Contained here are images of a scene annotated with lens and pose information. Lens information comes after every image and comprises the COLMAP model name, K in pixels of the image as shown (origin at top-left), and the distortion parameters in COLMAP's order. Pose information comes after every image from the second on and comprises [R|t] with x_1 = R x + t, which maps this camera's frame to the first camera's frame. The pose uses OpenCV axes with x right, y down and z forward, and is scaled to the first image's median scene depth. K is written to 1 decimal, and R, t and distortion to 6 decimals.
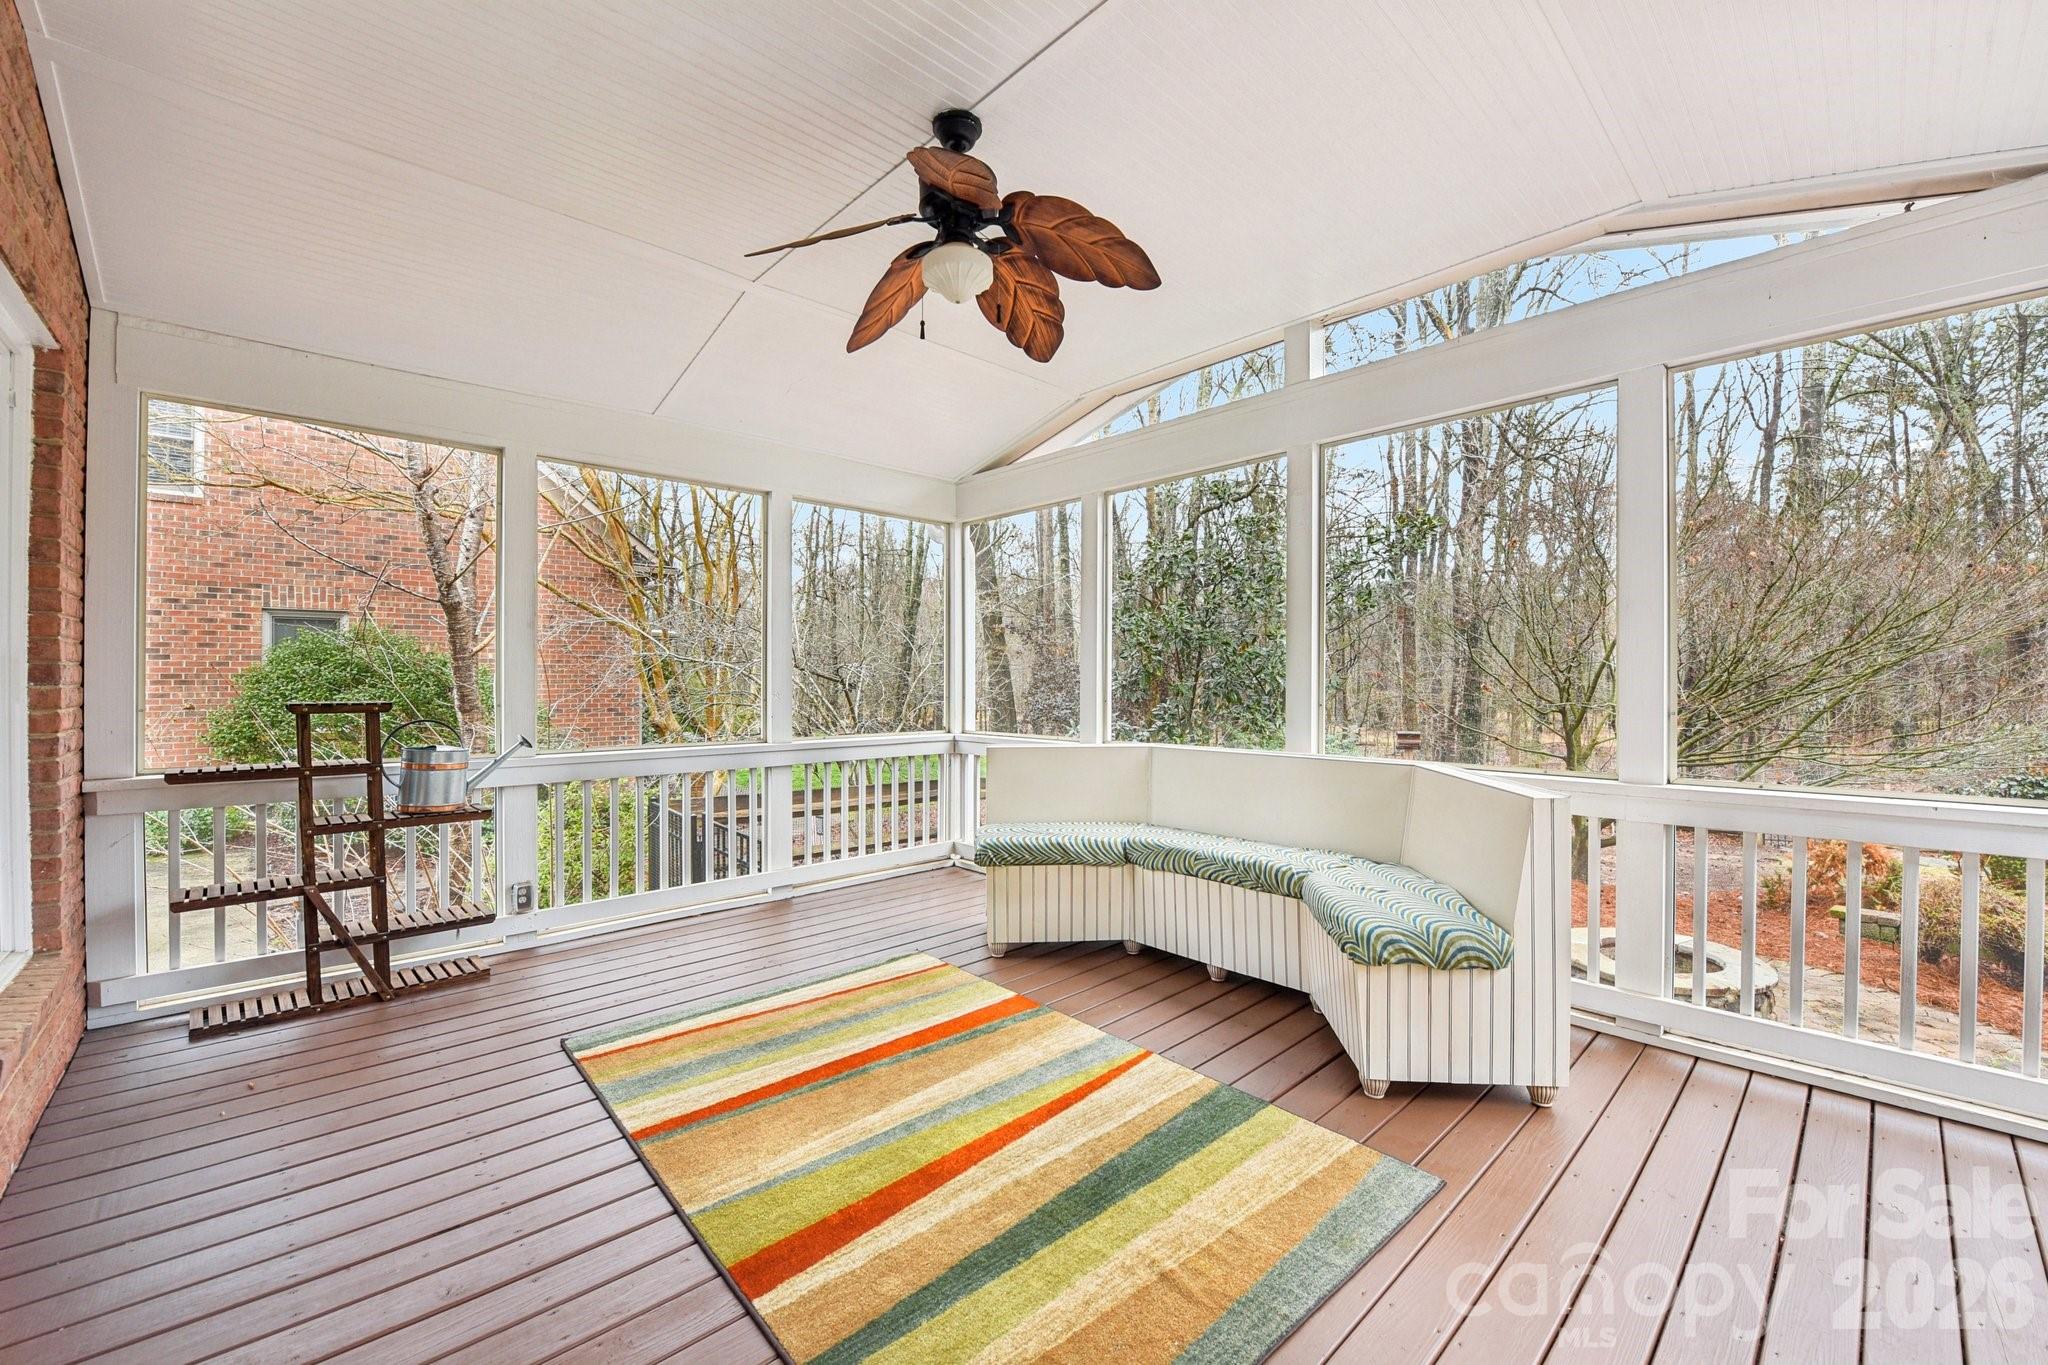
lens RADIAL K [[827.3, 0, 1024.0], [0, 827.3, 682.5], [0, 0, 1]] dist [-0.000129, 0.000039]
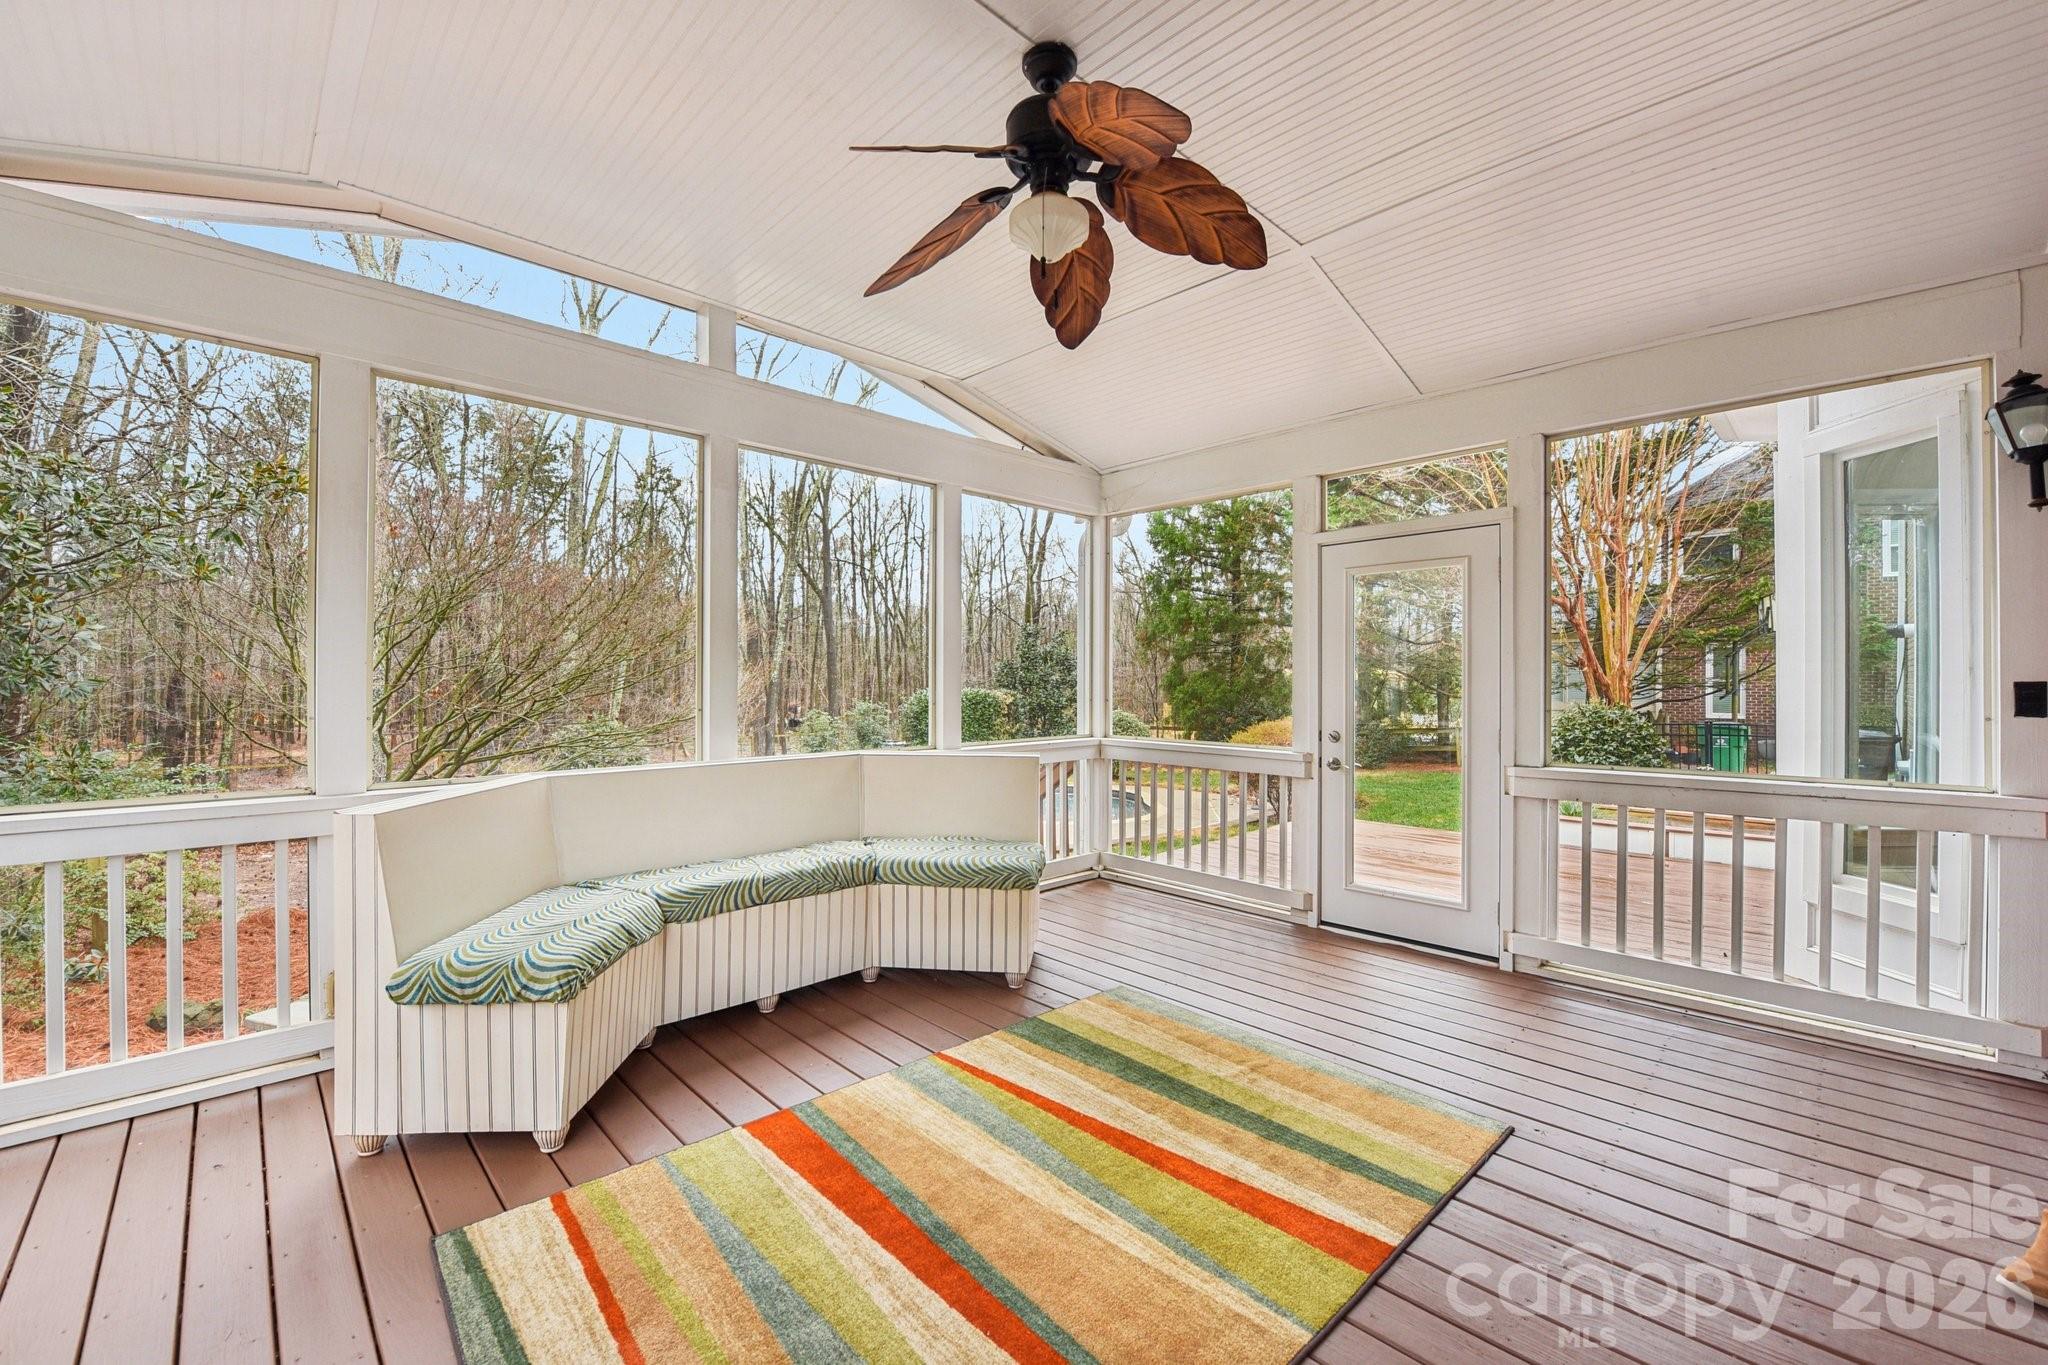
lens RADIAL K [[838.2, 0, 1024.0], [0, 838.2, 682.5], [0, 0, 1]] dist [-0.008310, -0.000134]
pose [[-0.008580, -0.005609, 0.999947, -0.750032], [0.009064, 0.999943, 0.005687, -0.006157], [-0.999922, 0.009112, -0.008529, 0.786587]]
